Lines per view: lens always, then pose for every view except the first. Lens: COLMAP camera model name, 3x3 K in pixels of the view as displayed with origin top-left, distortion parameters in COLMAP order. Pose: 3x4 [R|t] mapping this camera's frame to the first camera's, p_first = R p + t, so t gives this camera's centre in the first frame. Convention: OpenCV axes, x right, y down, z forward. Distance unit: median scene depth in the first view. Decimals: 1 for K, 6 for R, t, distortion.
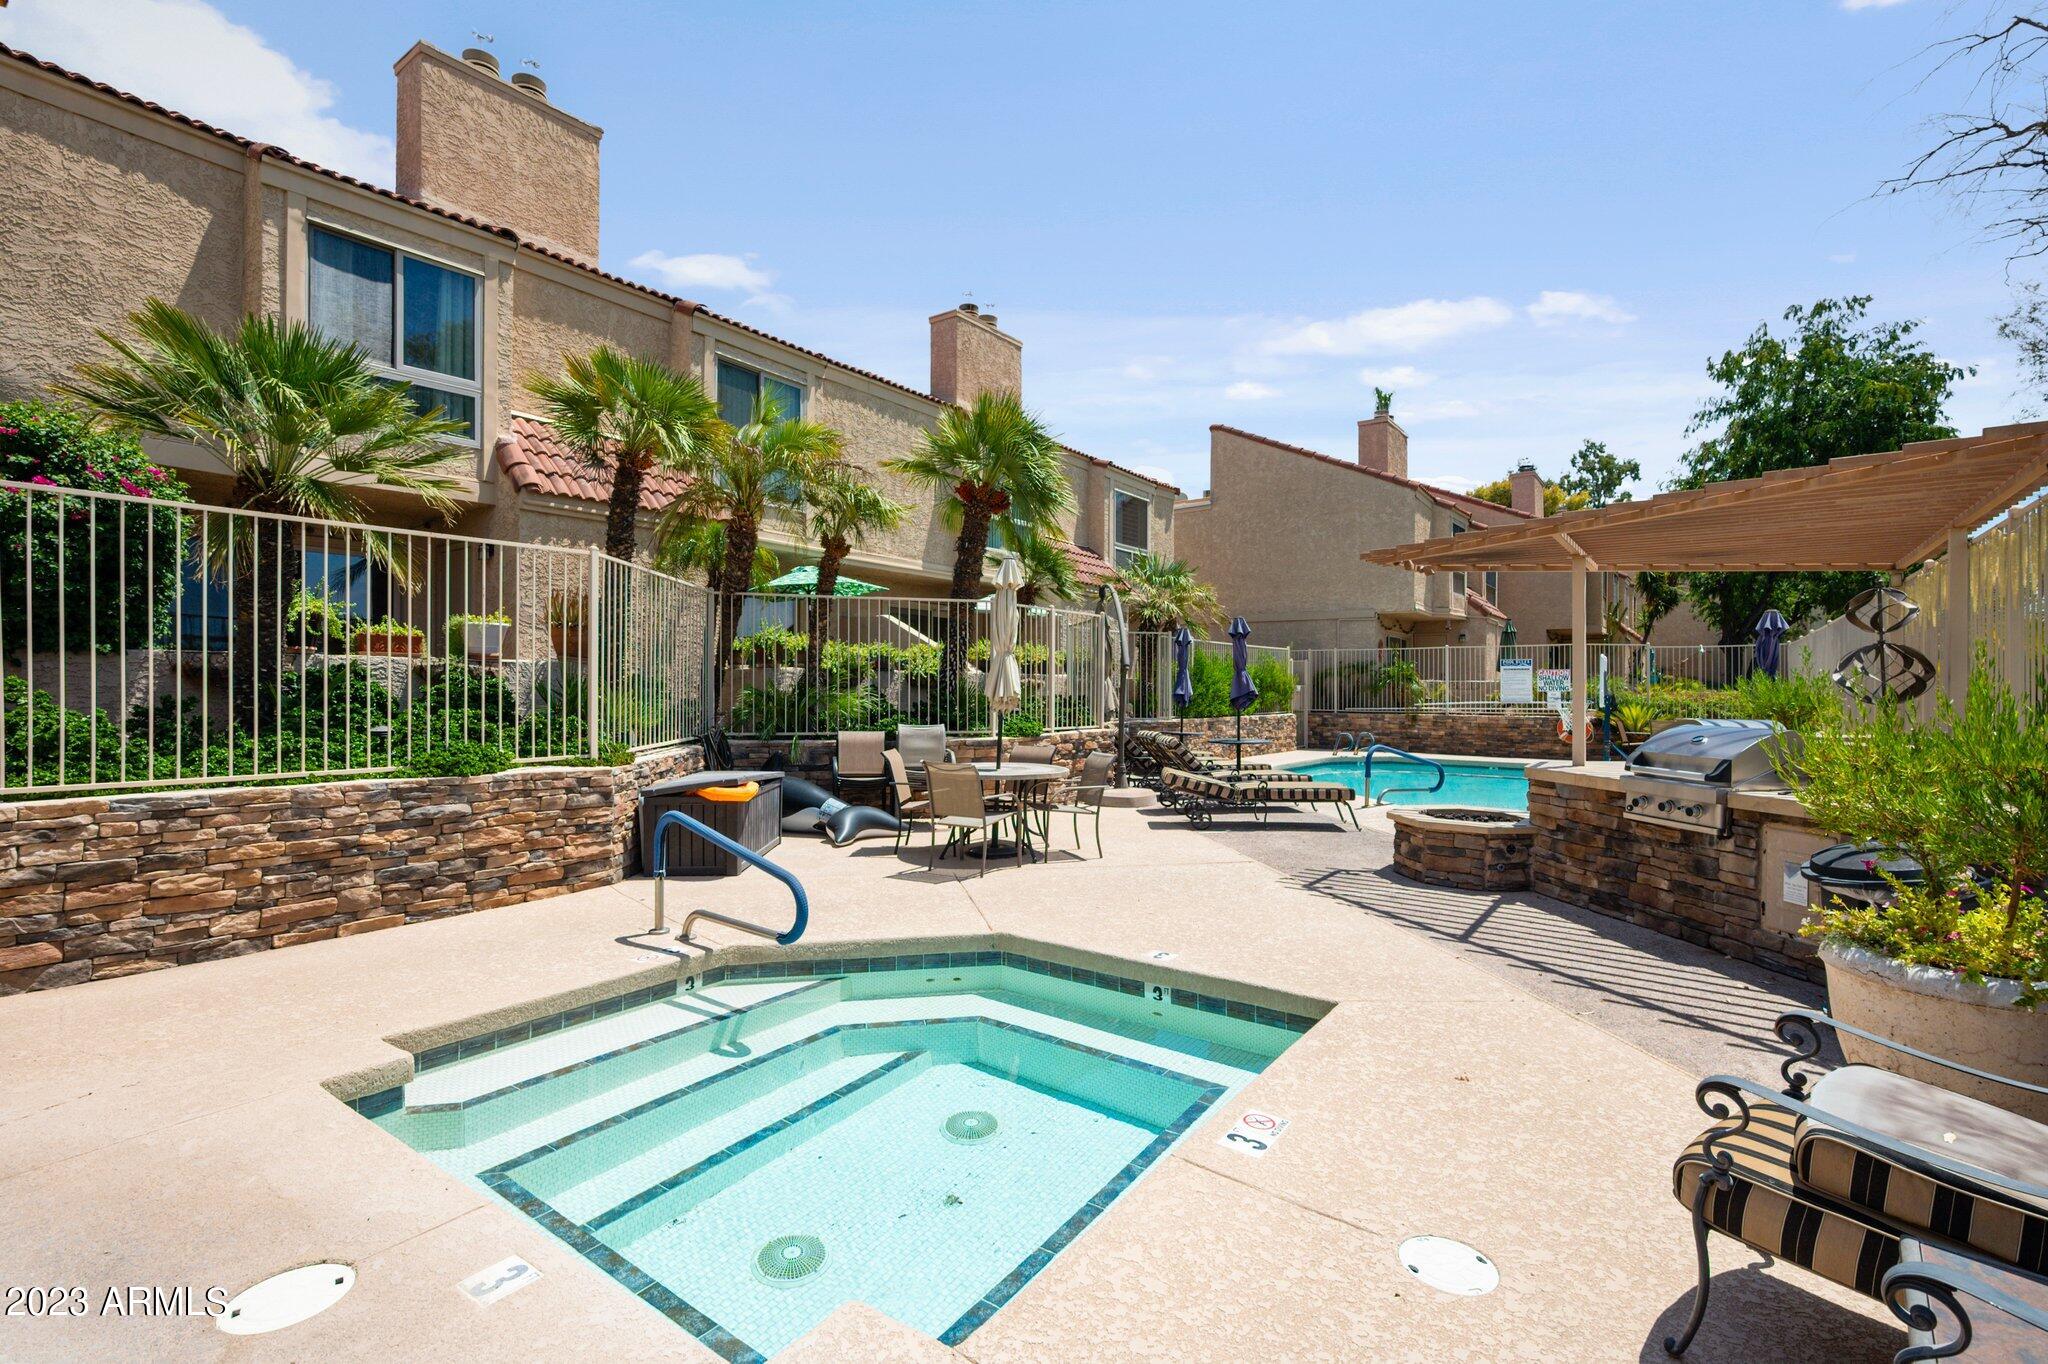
lens RADIAL K [[941.5, 0, 1024.0], [0, 941.5, 682.0], [0, 0, 1]] dist [-0.003151, -0.000568]
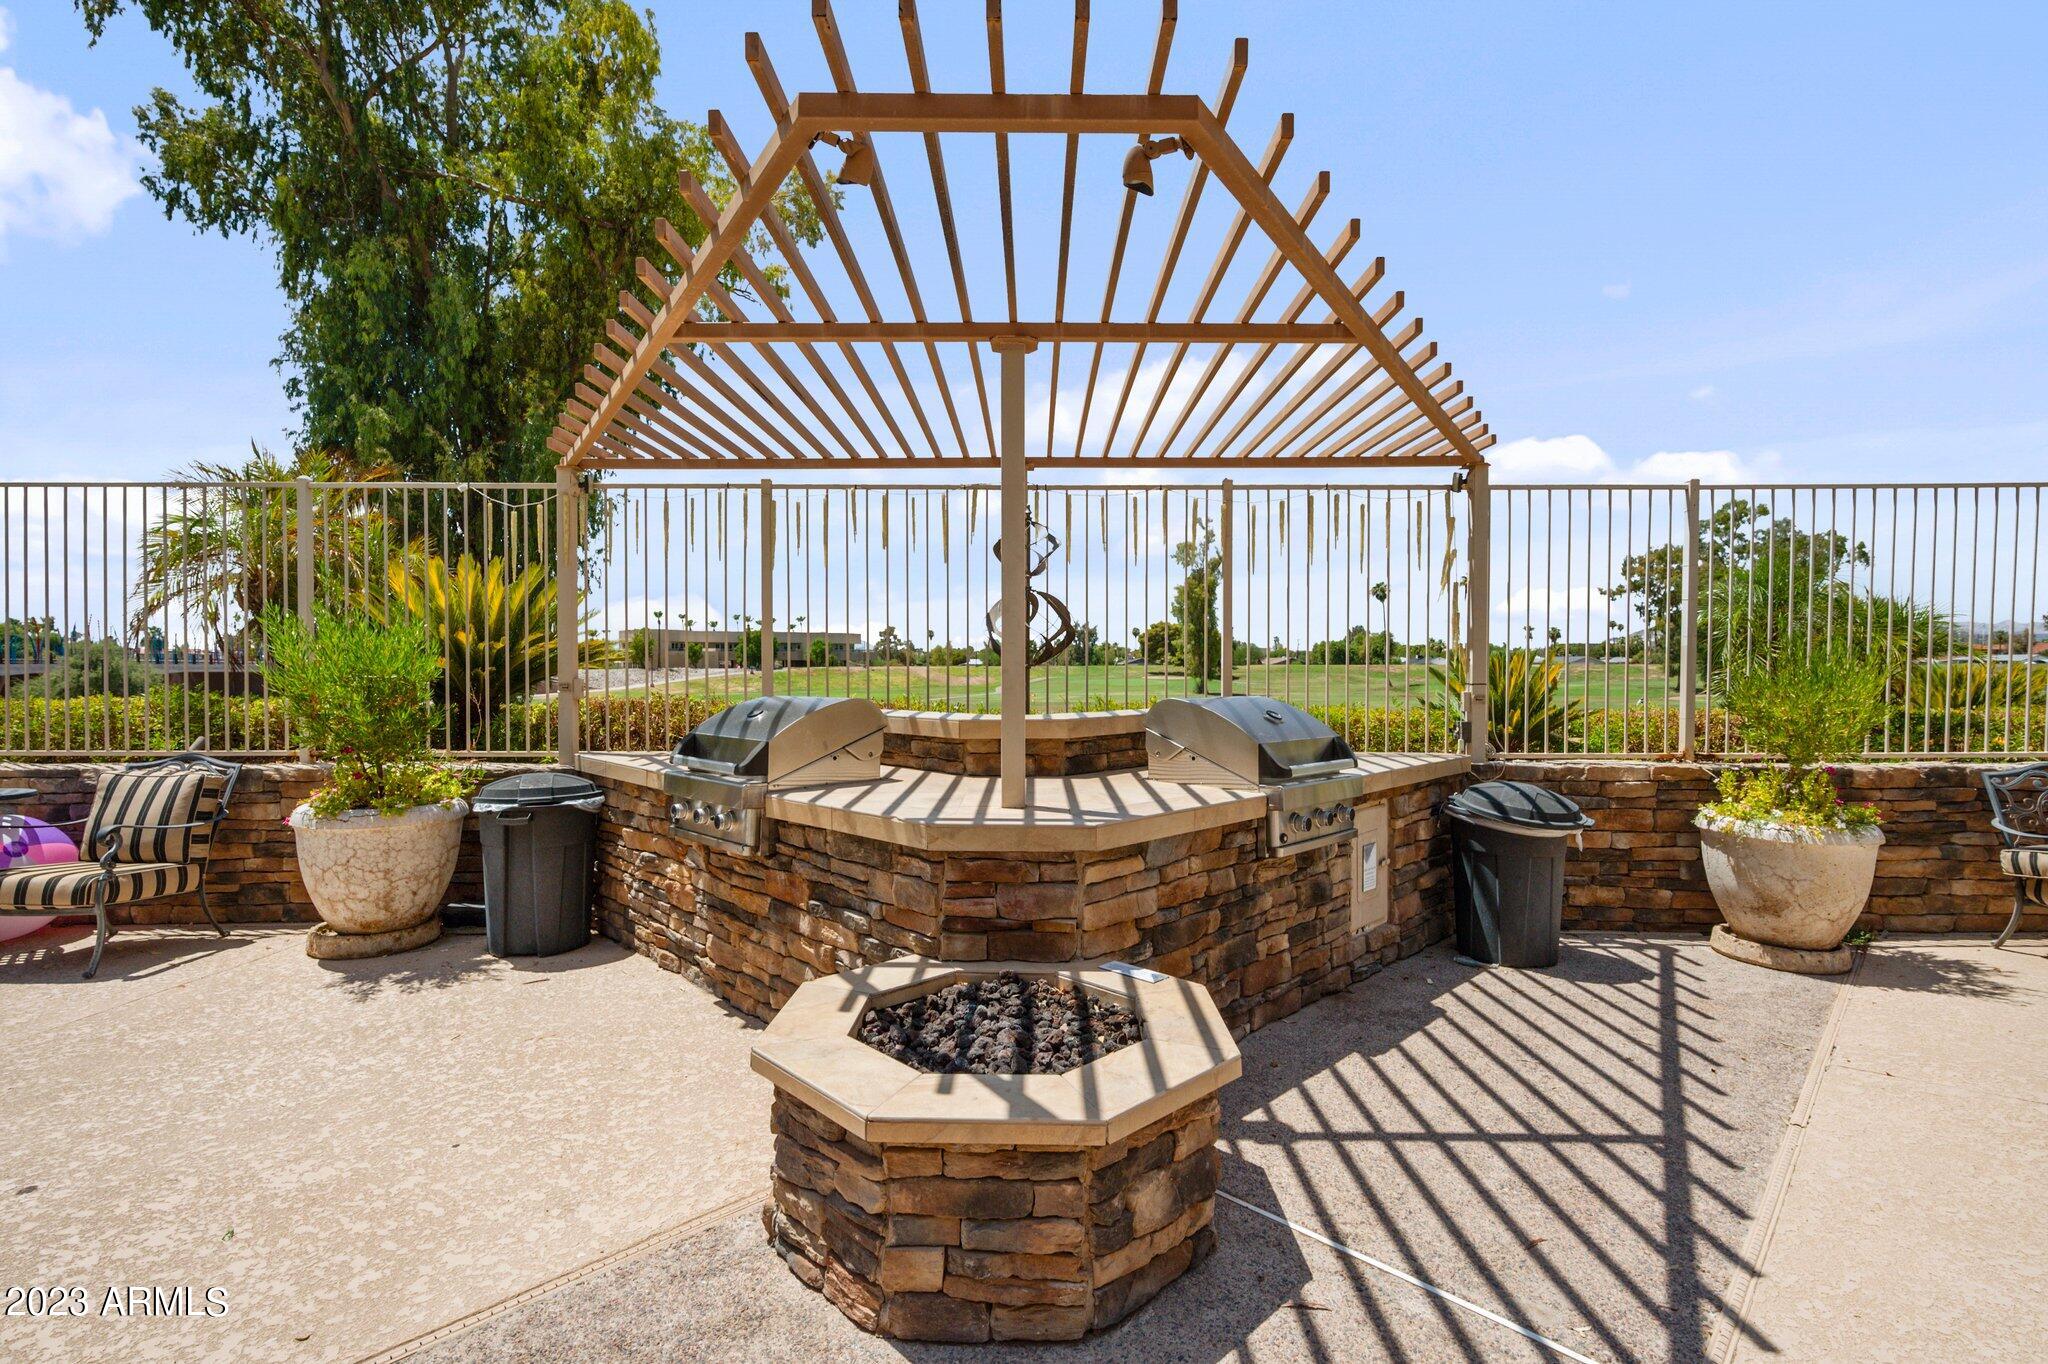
lens RADIAL K [[941.9, 0, 1027.2], [0, 941.9, 688.5], [0, 0, 1]] dist [0.000645, 0.000824]
pose [[-0.589818, -0.023967, 0.807180, 0.267089], [-0.006374, 0.999667, 0.025024, 0.025268], [-0.807511, 0.009615, -0.589774, 1.544606]]
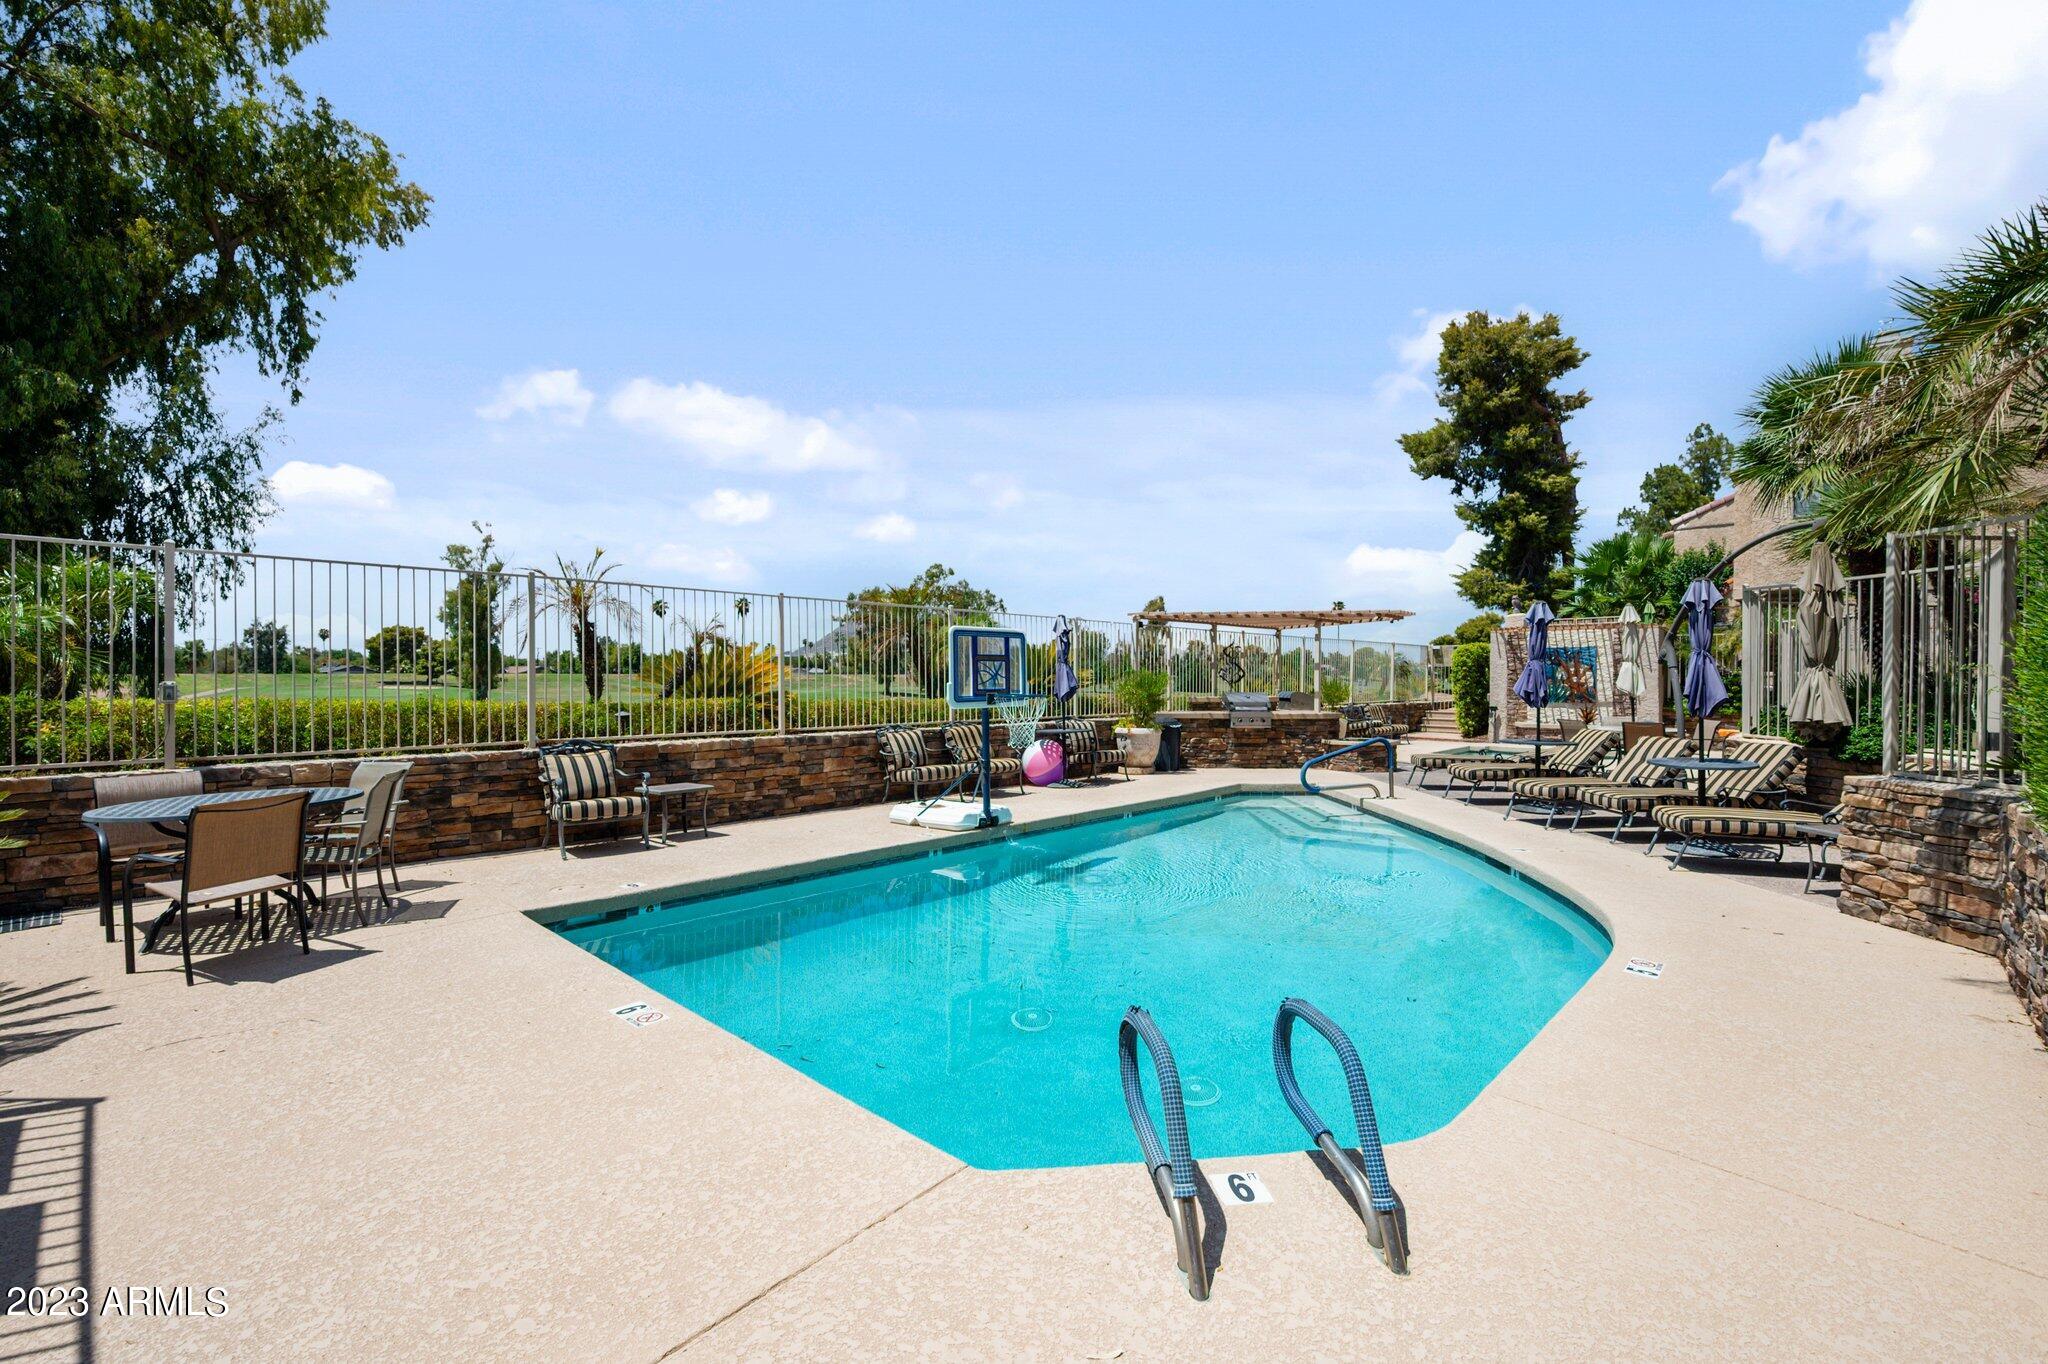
lens RADIAL K [[889.5, 0, 1024.0], [0, 889.5, 682.0], [0, 0, 1]] dist [-0.001892, -0.000059]
pose [[-0.992663, -0.008768, 0.120598, 1.368788], [-0.008397, 0.999958, 0.003587, 0.015201], [-0.120624, 0.002548, -0.992695, 4.198939]]
